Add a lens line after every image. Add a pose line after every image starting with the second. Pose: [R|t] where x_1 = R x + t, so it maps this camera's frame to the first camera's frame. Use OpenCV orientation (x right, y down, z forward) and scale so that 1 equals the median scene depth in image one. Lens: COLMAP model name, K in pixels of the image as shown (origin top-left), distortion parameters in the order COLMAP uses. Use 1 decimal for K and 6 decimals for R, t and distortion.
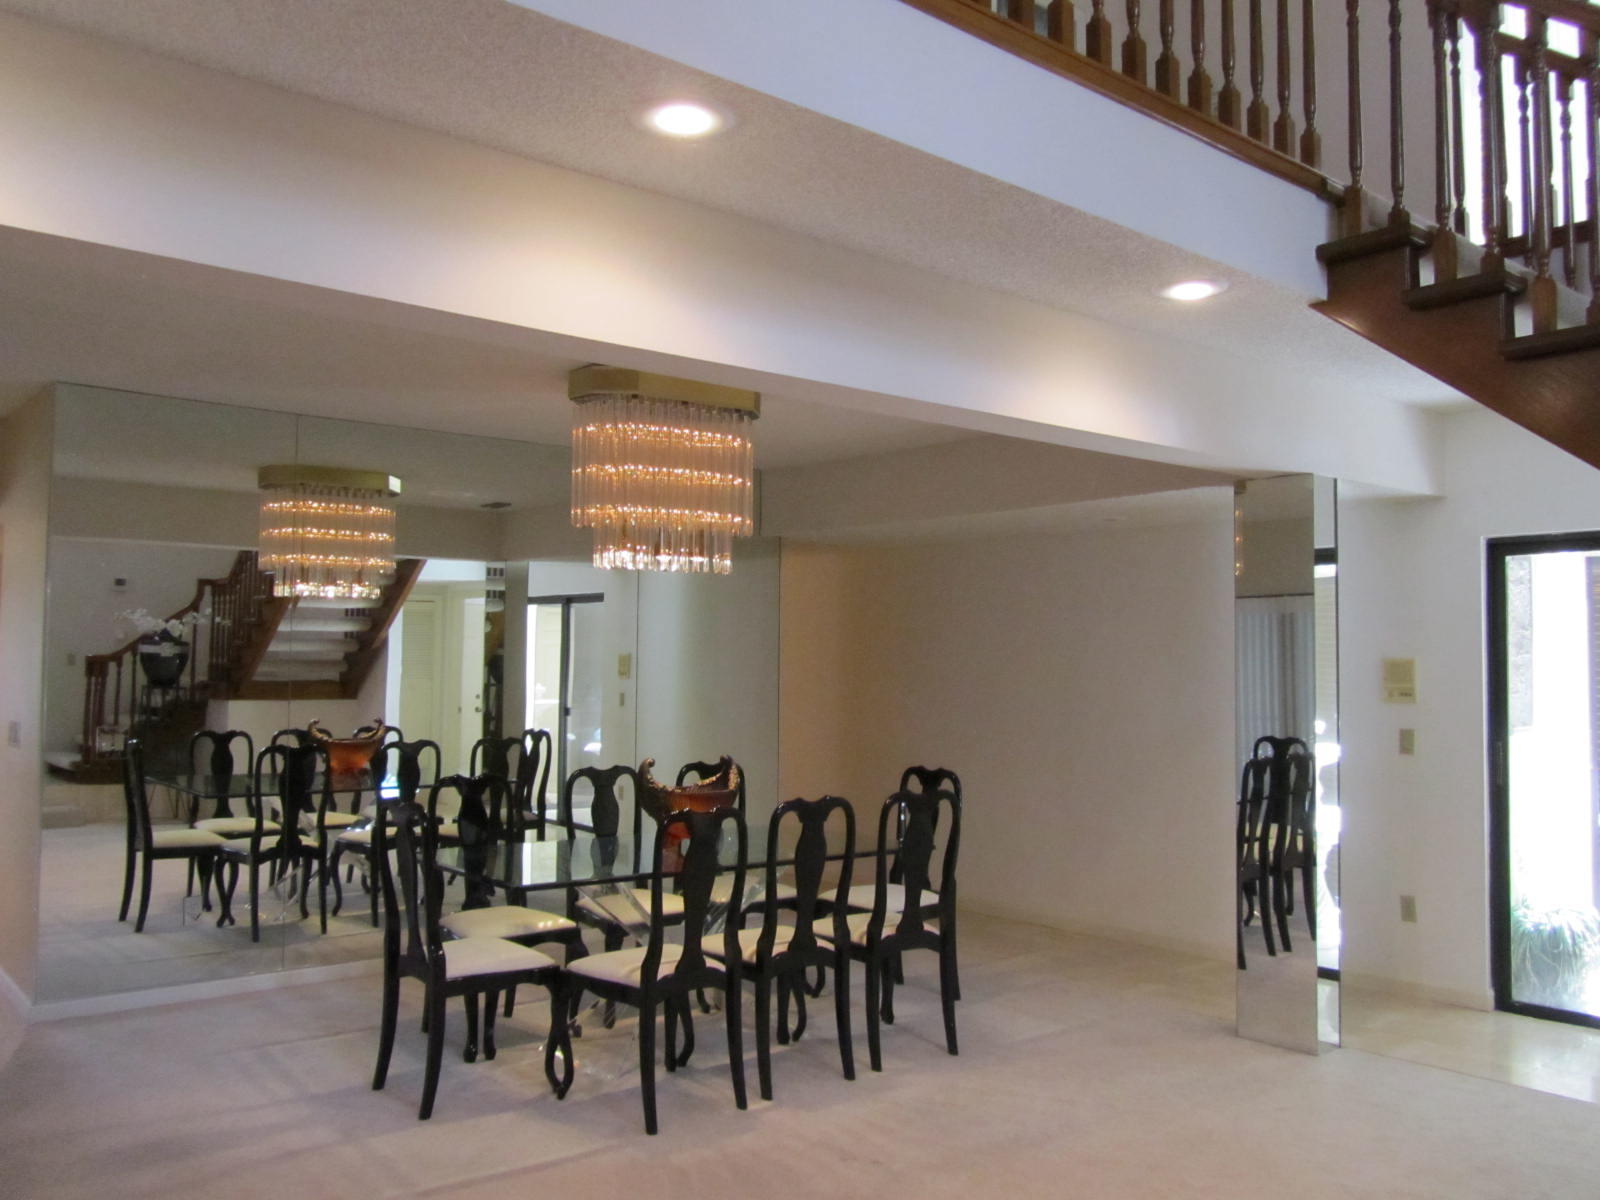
lens RADIAL K [[1325.2, 0, 797.9], [0, 1325.2, 592.2], [0, 0, 1]] dist [-0.034647, 0.002687]
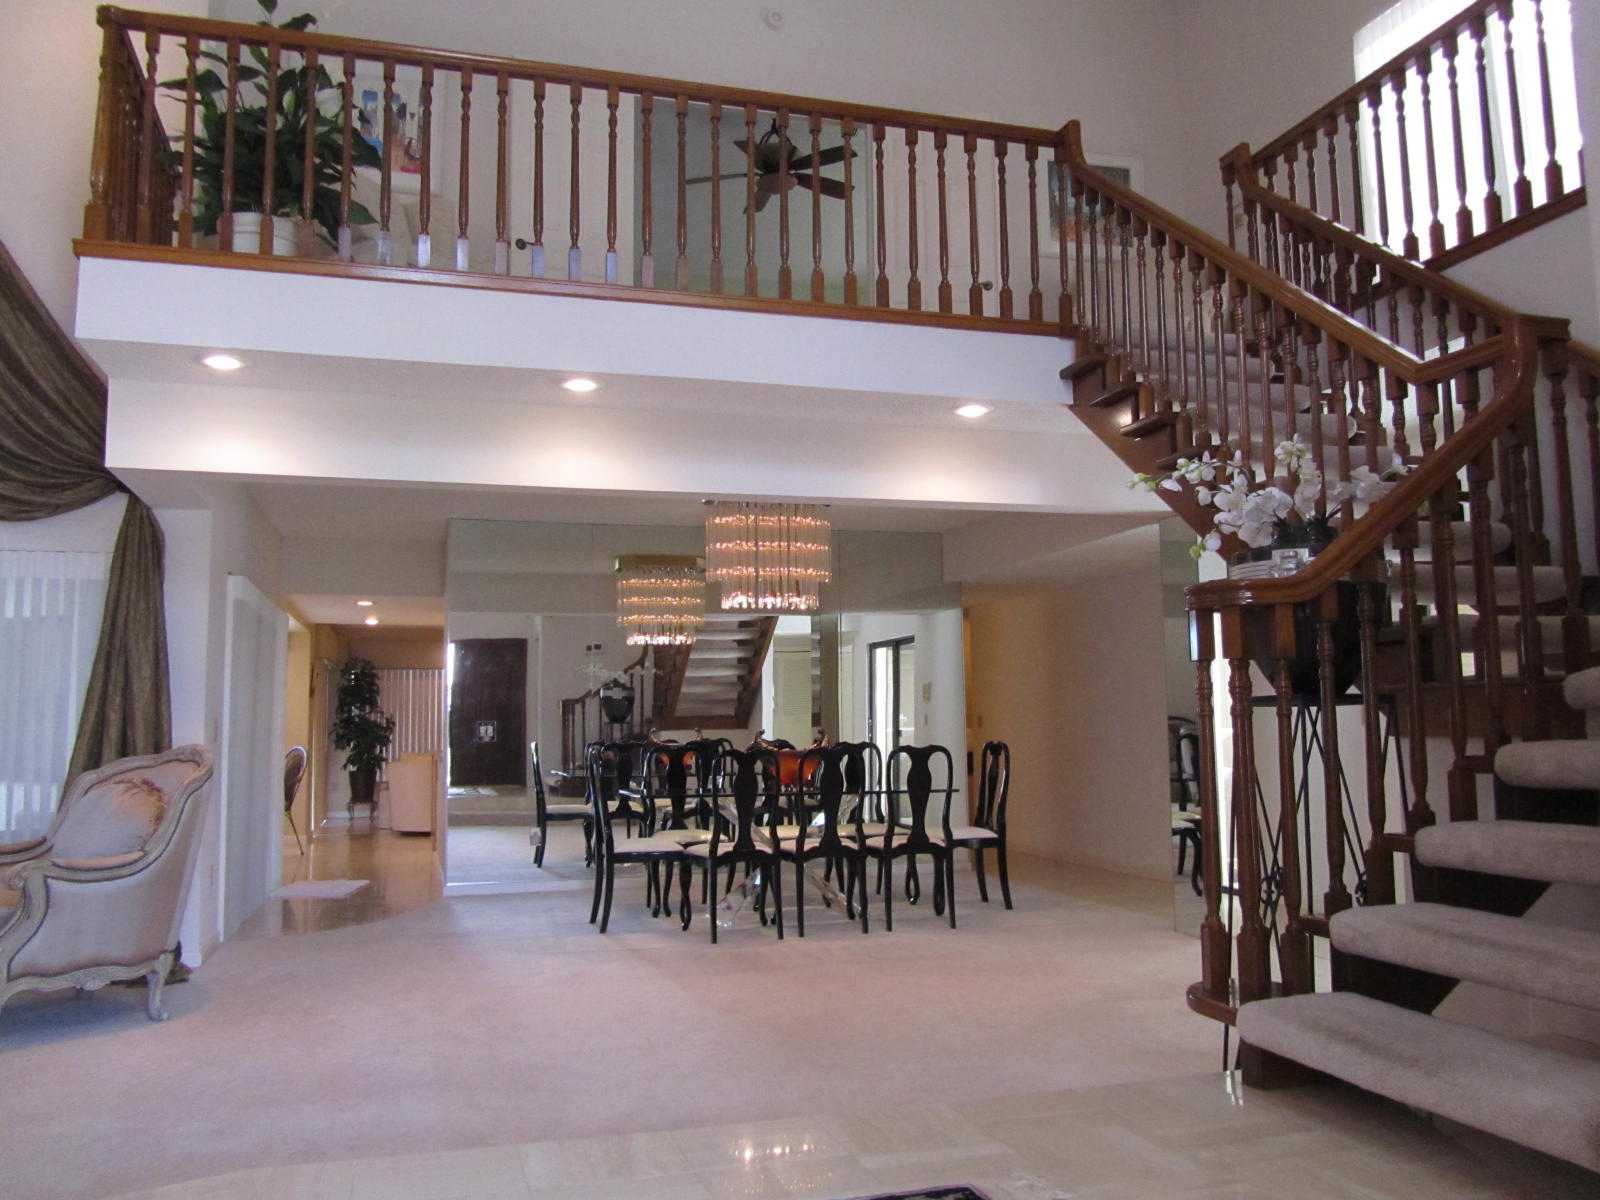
lens RADIAL K [[1325.2, 0, 797.9], [0, 1325.2, 592.2], [0, 0, 1]] dist [-0.034647, 0.002687]
pose [[0.919157, -0.057037, -0.389739, 0.337643], [0.038748, 0.997754, -0.054635, 0.032315], [0.391980, 0.035117, 0.919303, -0.258296]]
